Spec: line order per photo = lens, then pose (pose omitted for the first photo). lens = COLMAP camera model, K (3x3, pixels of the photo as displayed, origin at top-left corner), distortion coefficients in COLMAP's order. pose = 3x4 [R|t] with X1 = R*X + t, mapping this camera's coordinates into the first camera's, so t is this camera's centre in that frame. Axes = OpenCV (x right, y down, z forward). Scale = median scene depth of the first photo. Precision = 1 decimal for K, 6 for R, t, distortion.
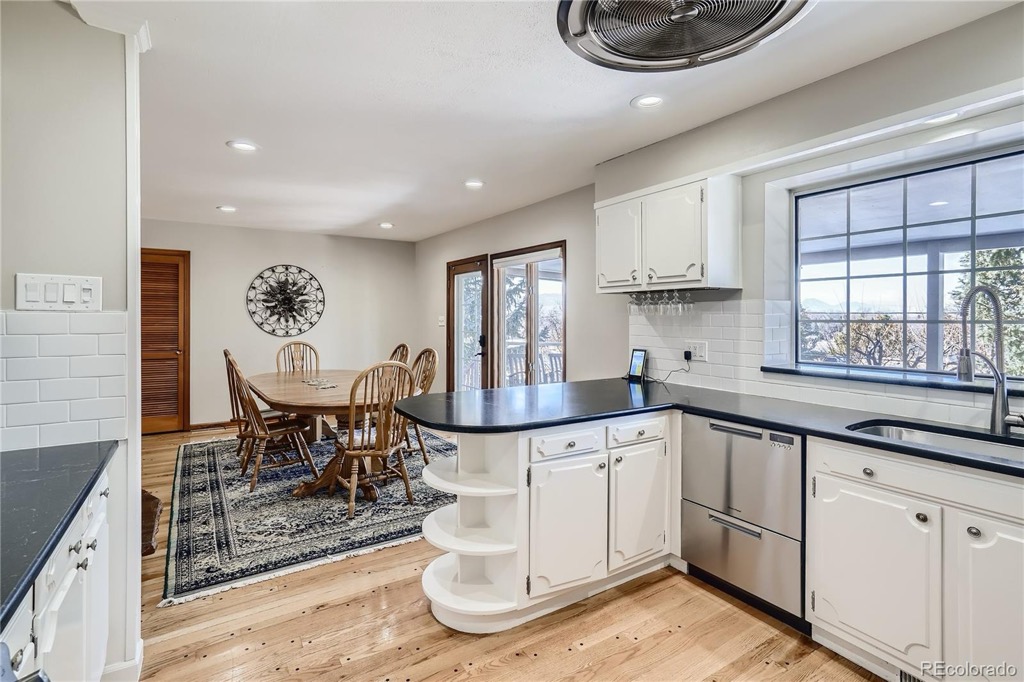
lens RADIAL K [[493.2, 0, 515.4], [0, 493.2, 318.3], [0, 0, 1]] dist [0.000668, 0.000660]
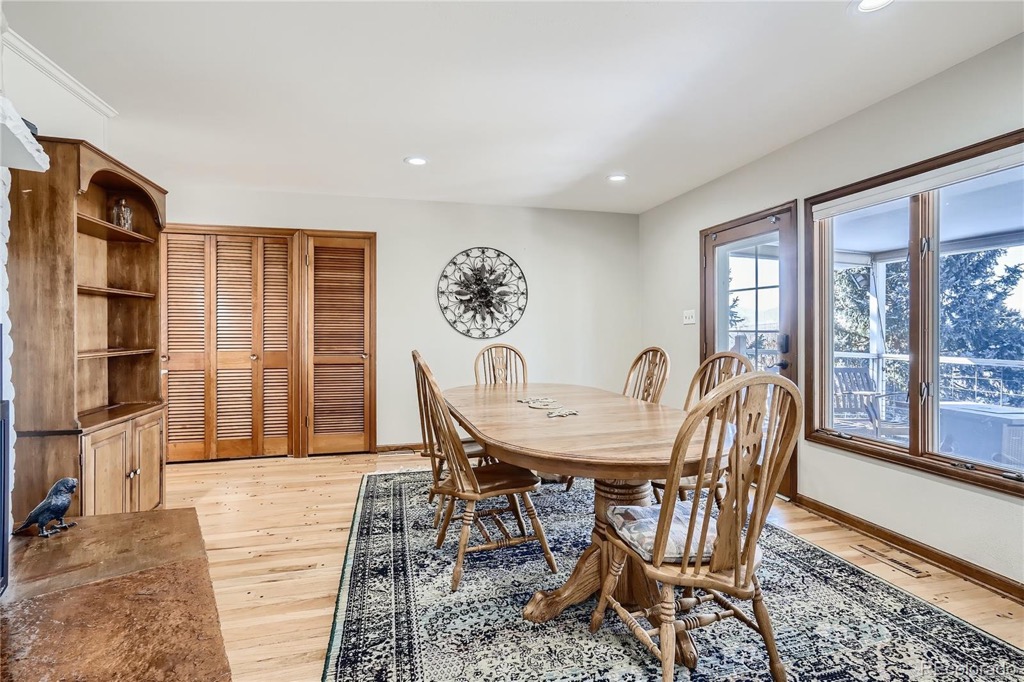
lens RADIAL K [[482.0, 0, 511.0], [0, 482.0, 332.8], [0, 0, 1]] dist [-0.002760, 0.000556]
pose [[0.944731, -0.002707, -0.327835, -0.196935], [0.002731, 0.999996, -0.000387, 0.032264], [0.327835, -0.000529, 0.944735, 0.336105]]
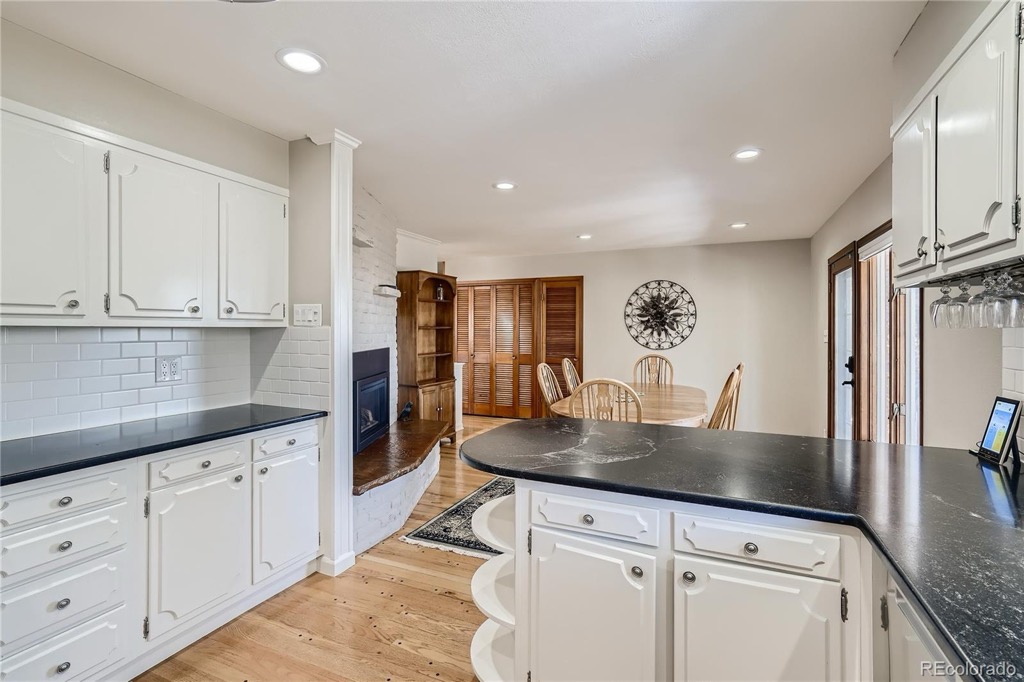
lens RADIAL K [[482.0, 0, 511.0], [0, 482.0, 332.8], [0, 0, 1]] dist [-0.002760, 0.000556]
pose [[0.547942, 0.004883, -0.836502, 0.240460], [-0.004044, 0.999987, 0.003188, -0.000251], [0.836507, 0.001636, 0.547954, 0.218081]]
